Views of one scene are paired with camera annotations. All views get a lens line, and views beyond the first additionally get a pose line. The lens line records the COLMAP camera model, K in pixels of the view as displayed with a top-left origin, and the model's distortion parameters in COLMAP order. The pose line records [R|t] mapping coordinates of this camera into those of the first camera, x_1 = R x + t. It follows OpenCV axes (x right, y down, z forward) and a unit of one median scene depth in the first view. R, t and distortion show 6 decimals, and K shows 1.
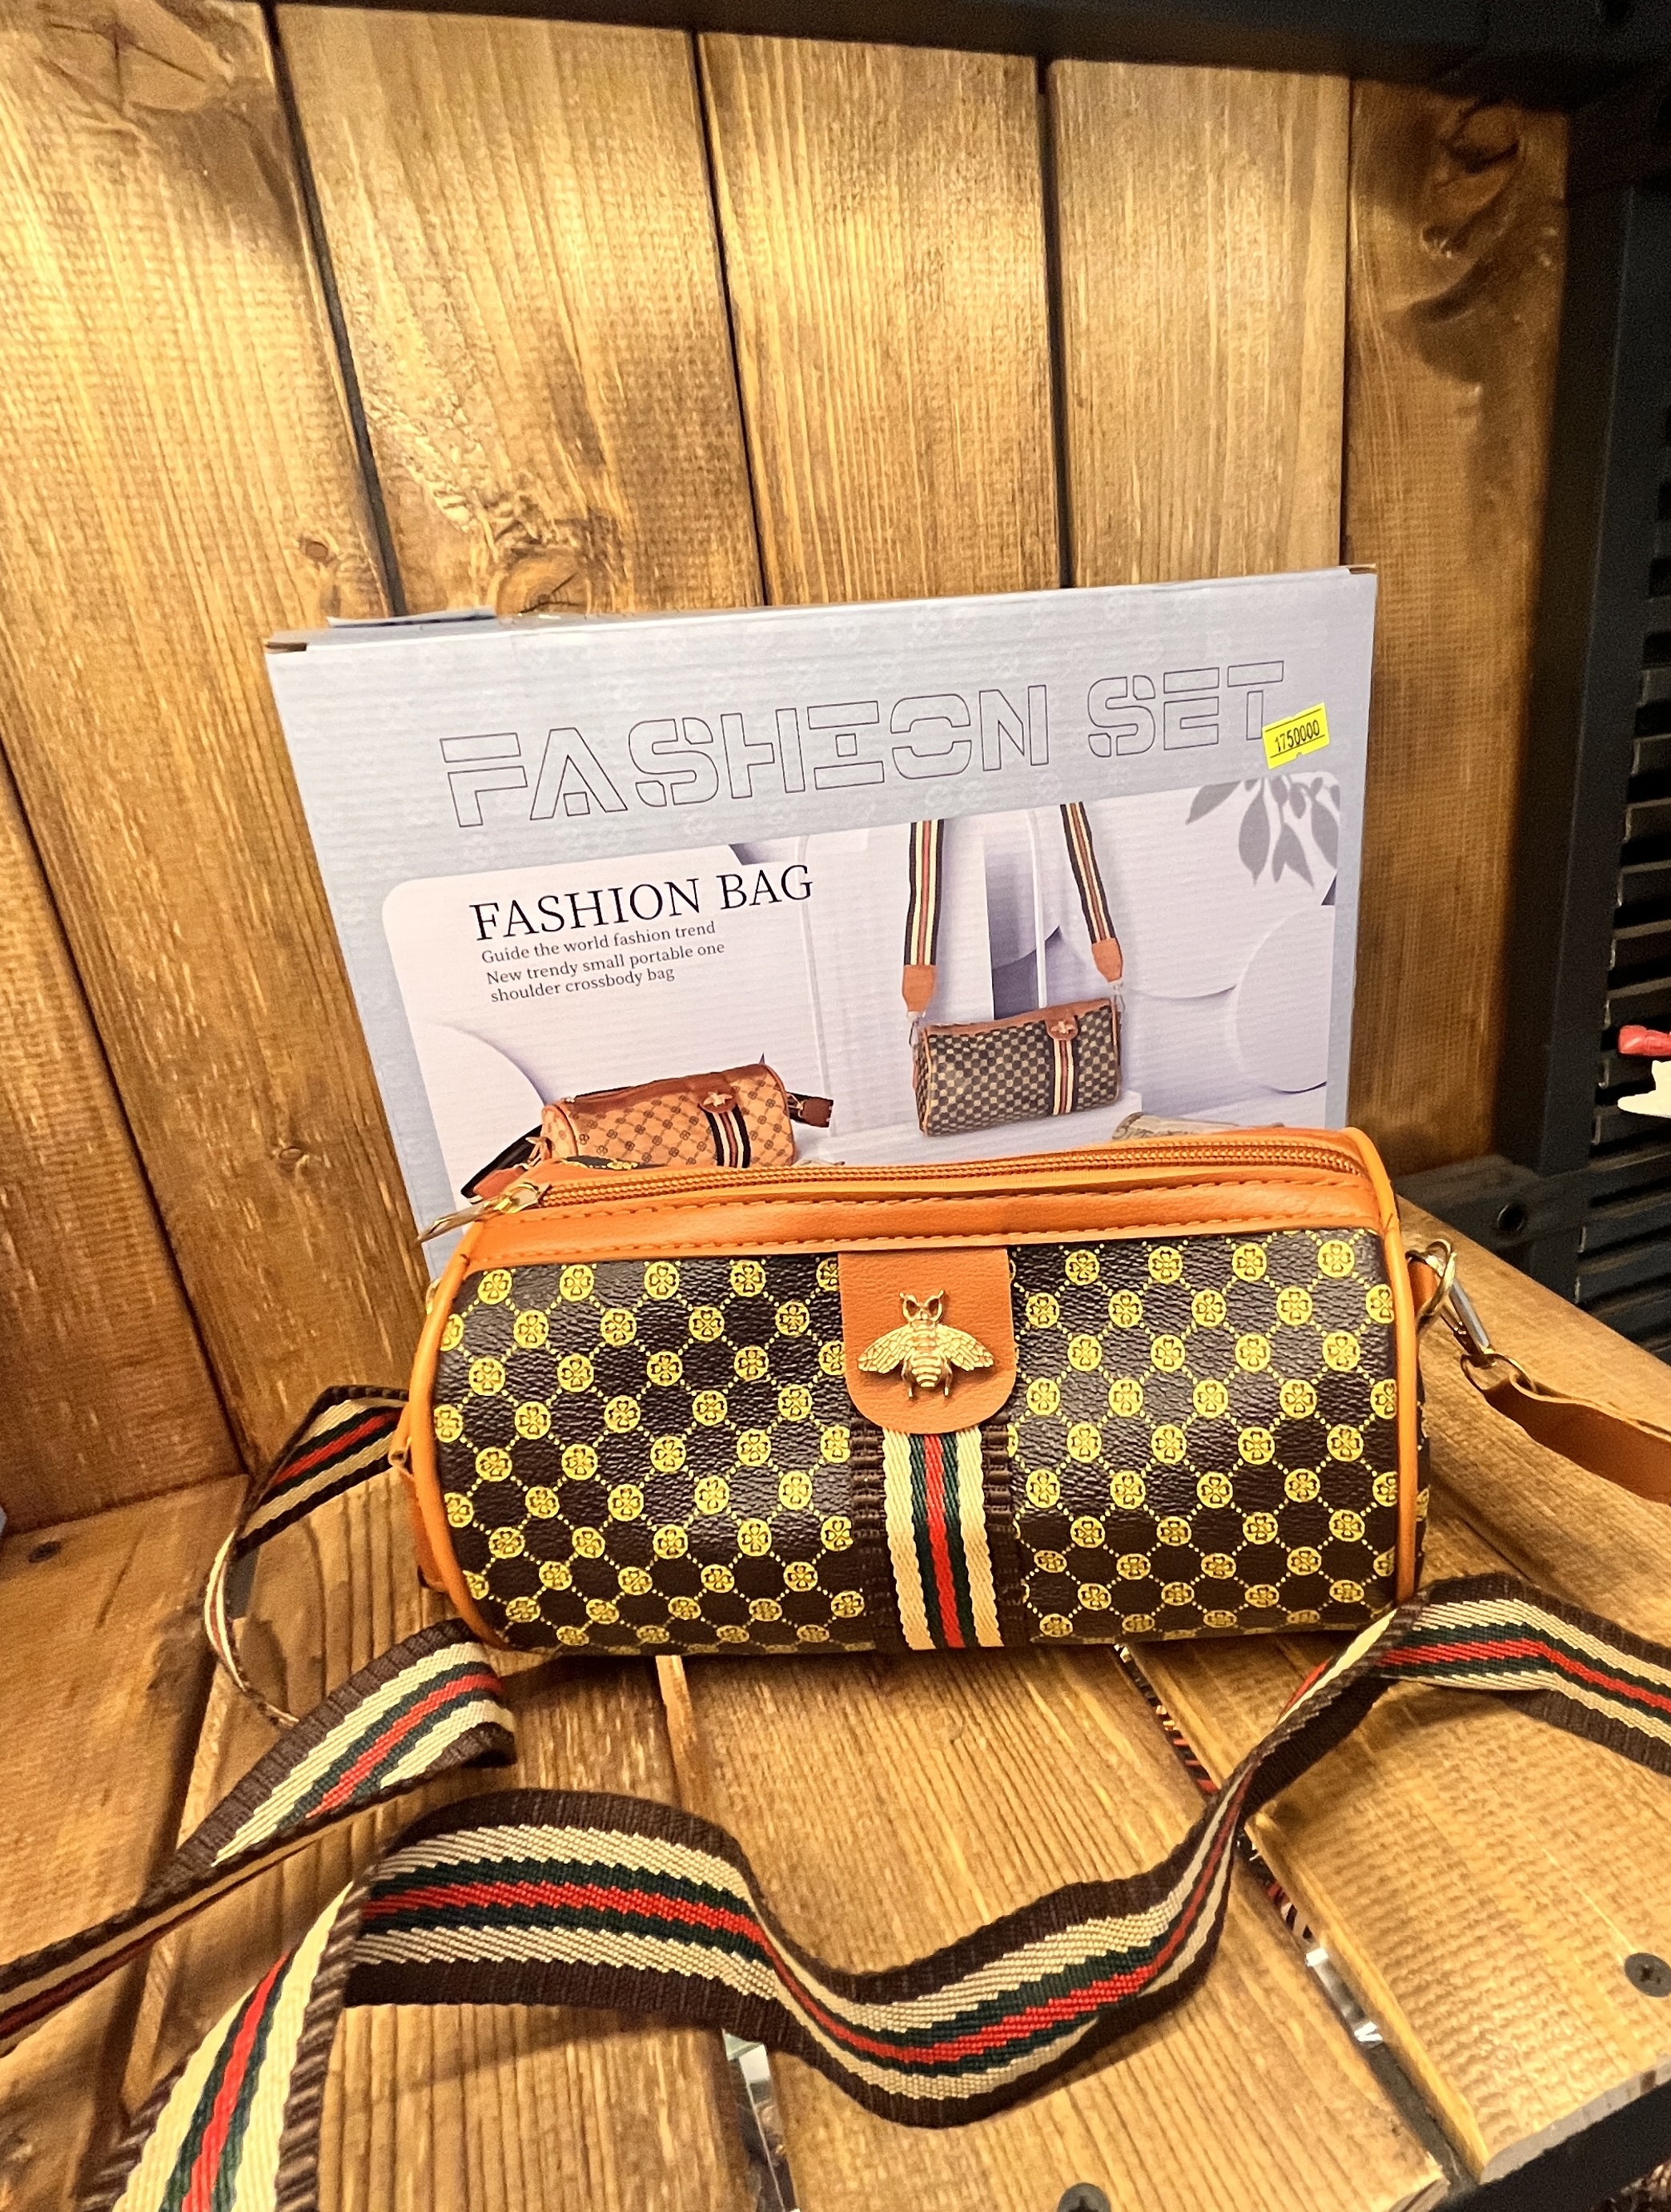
lens RADIAL K [[1237.6, 0, 1003.2], [0, 1237.6, 1069.0], [0, 0, 1]] dist [-0.006750, 0.007755]
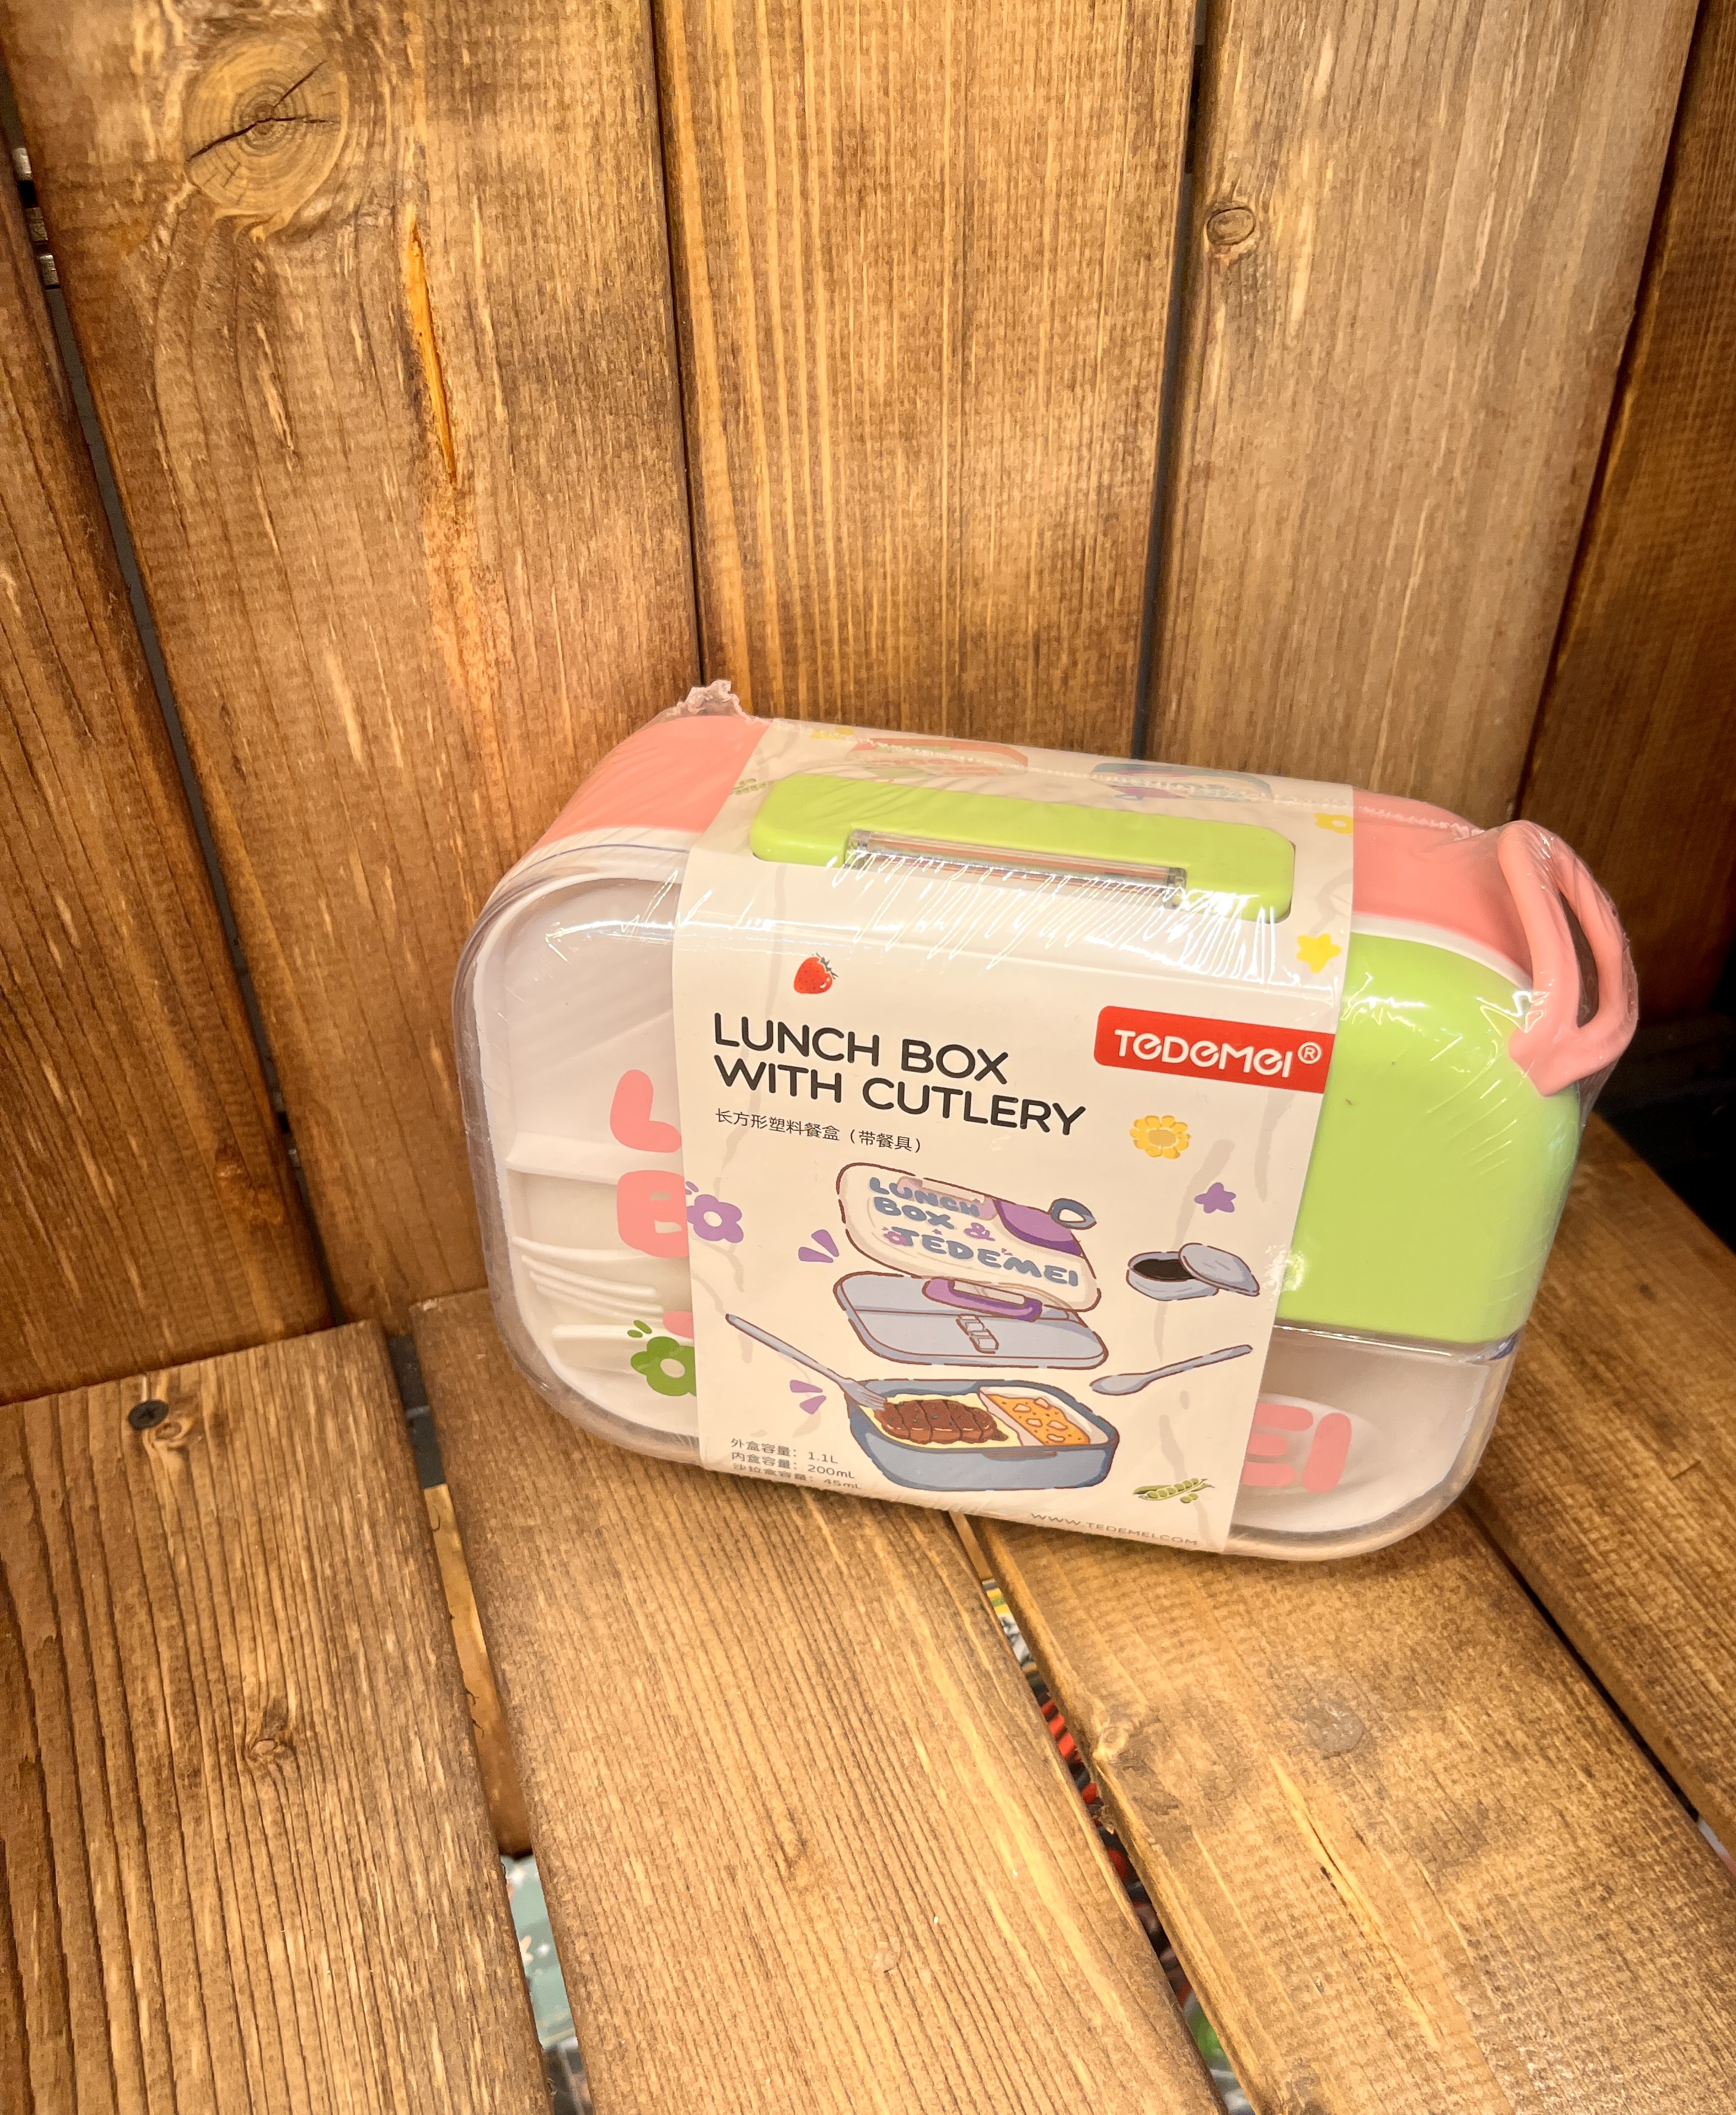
lens RADIAL K [[1915.5, 0, 914.6], [0, 1915.5, 1259.6], [0, 0, 1]] dist [0.007478, 0.000000]
pose [[0.997403, 0.064983, 0.031055, -0.076925], [-0.071874, 0.925736, 0.371278, -0.242644], [-0.004622, -0.372546, 0.928002, 0.020956]]
